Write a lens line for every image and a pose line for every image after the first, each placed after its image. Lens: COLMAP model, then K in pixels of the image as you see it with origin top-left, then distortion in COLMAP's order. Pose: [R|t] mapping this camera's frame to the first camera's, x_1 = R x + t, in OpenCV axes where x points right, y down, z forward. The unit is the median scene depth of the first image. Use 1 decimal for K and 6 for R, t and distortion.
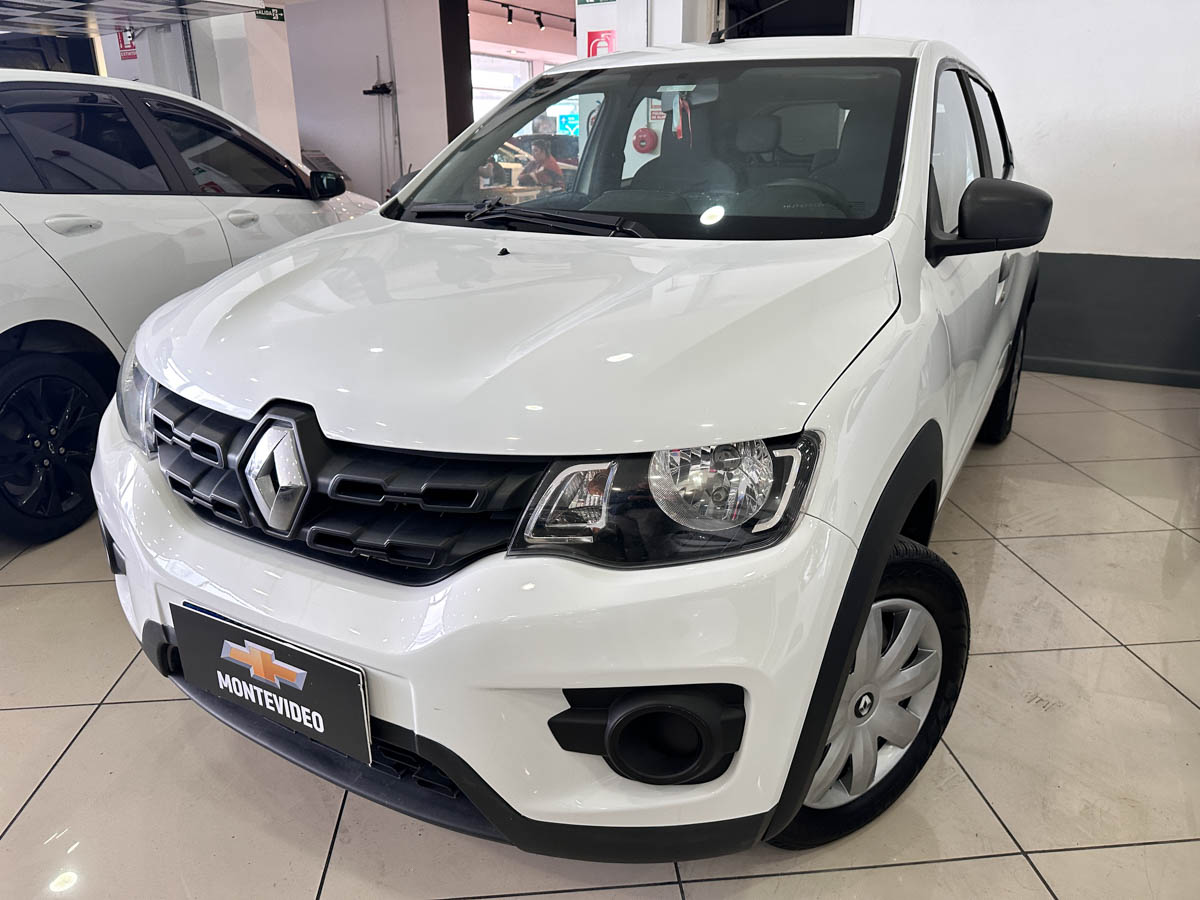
lens RADIAL K [[872.2, 0, 600.0], [0, 872.2, 450.0], [0, 0, 1]] dist [-0.021841, -0.001376]
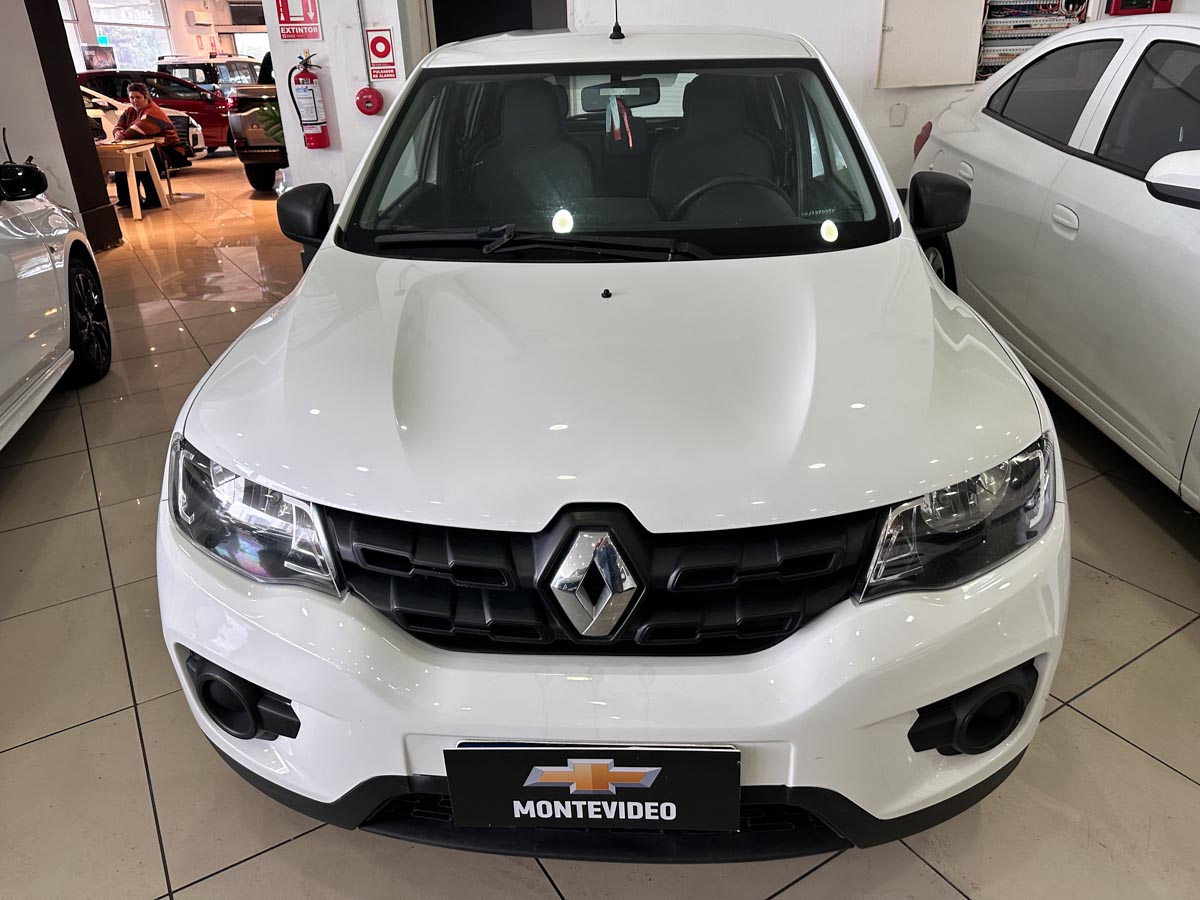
lens RADIAL K [[868.4, 0, 607.2], [0, 868.4, 440.0], [0, 0, 1]] dist [0.000579, 0.001172]
pose [[0.887264, -0.198657, 0.416290, -0.690770], [0.168672, 0.979734, 0.108036, -0.213934], [-0.429315, -0.025640, 0.902791, 0.139001]]
